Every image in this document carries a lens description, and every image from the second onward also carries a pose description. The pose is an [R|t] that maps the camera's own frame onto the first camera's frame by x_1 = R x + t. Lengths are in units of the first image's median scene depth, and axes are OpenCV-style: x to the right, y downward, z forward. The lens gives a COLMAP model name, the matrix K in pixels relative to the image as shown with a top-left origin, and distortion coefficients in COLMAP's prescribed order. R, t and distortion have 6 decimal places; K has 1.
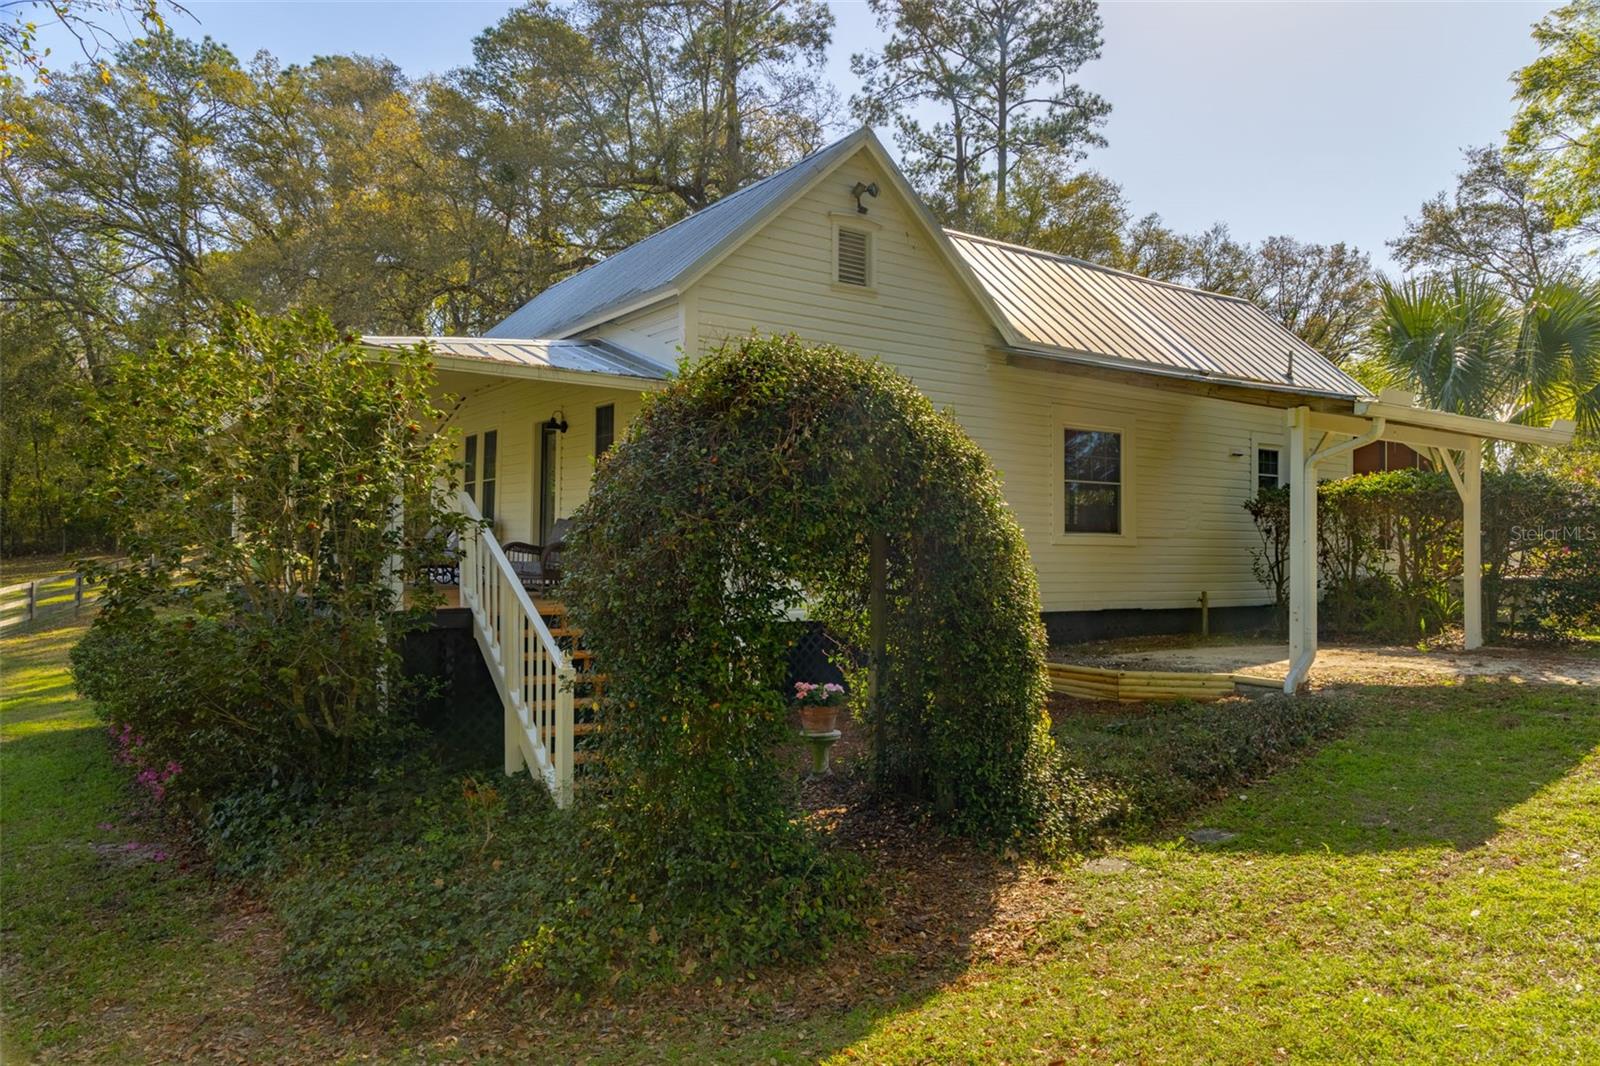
lens RADIAL K [[1079.3, 0, 800.8], [0, 1079.3, 533.6], [0, 0, 1]] dist [0.005309, -0.000722]
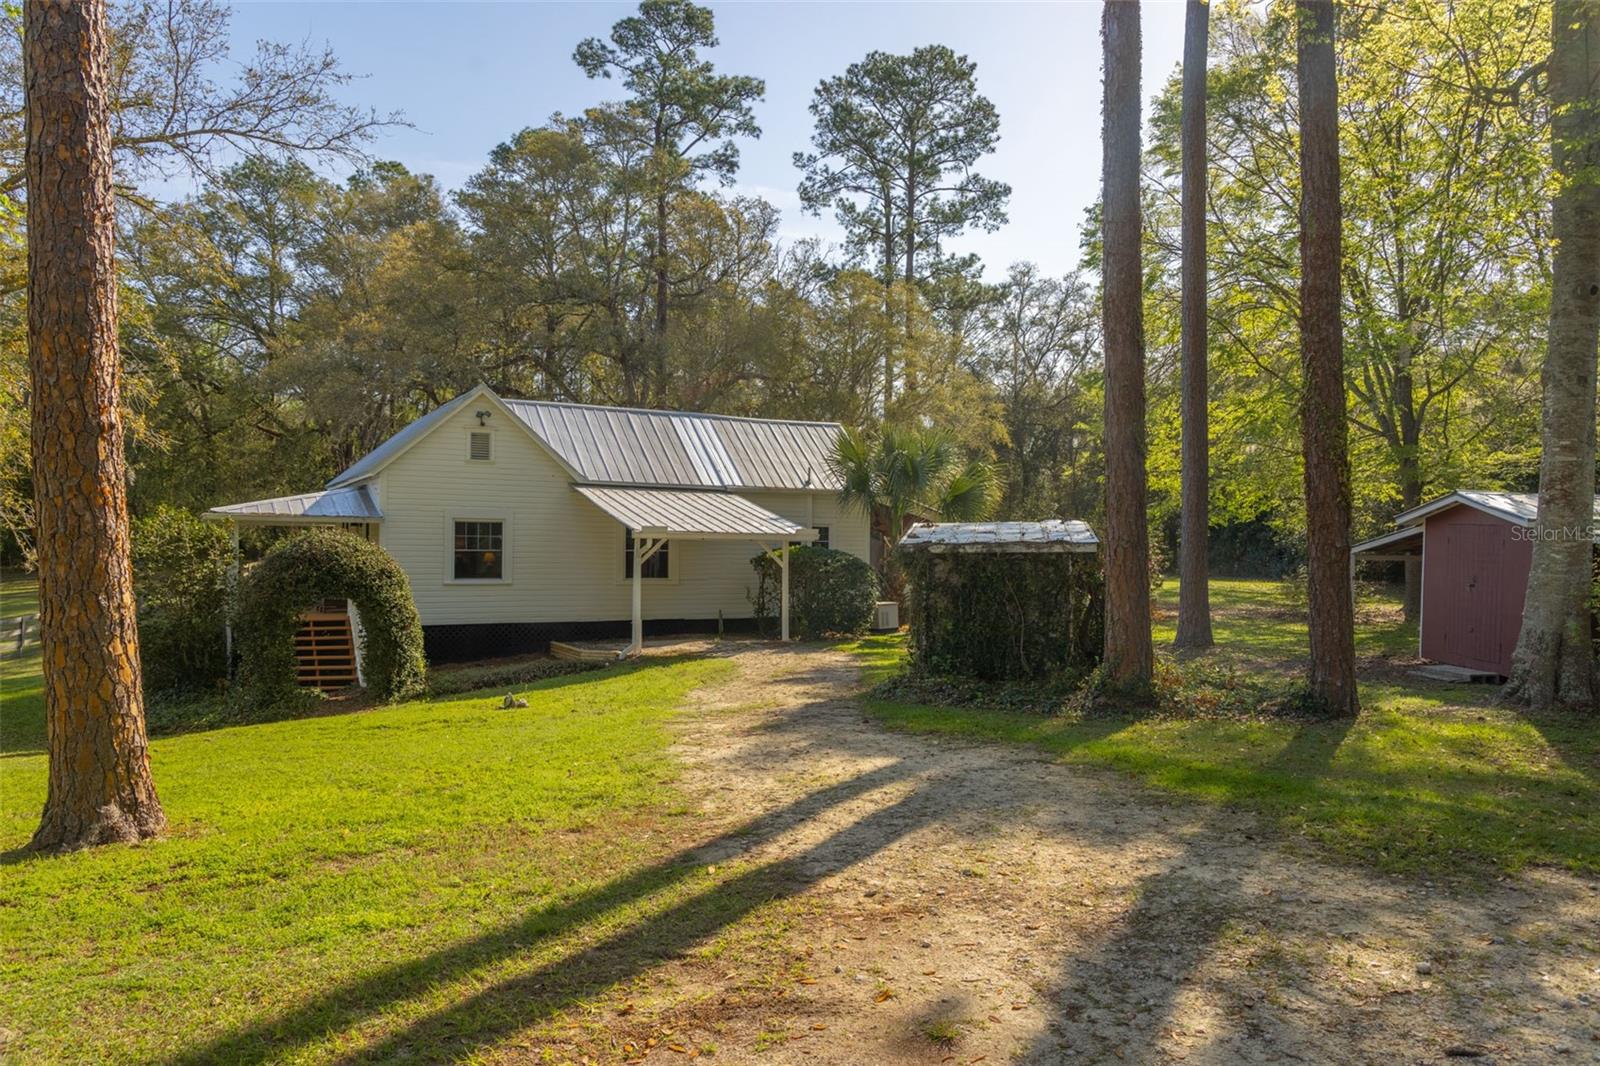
lens RADIAL K [[1079.3, 0, 799.3], [0, 1079.3, 534.3], [0, 0, 1]] dist [0.005309, -0.000722]
pose [[0.994501, 0.002569, -0.104694, 0.185013], [-0.002199, 0.999991, 0.003652, -0.021026], [0.104702, -0.003402, 0.994498, -0.207912]]
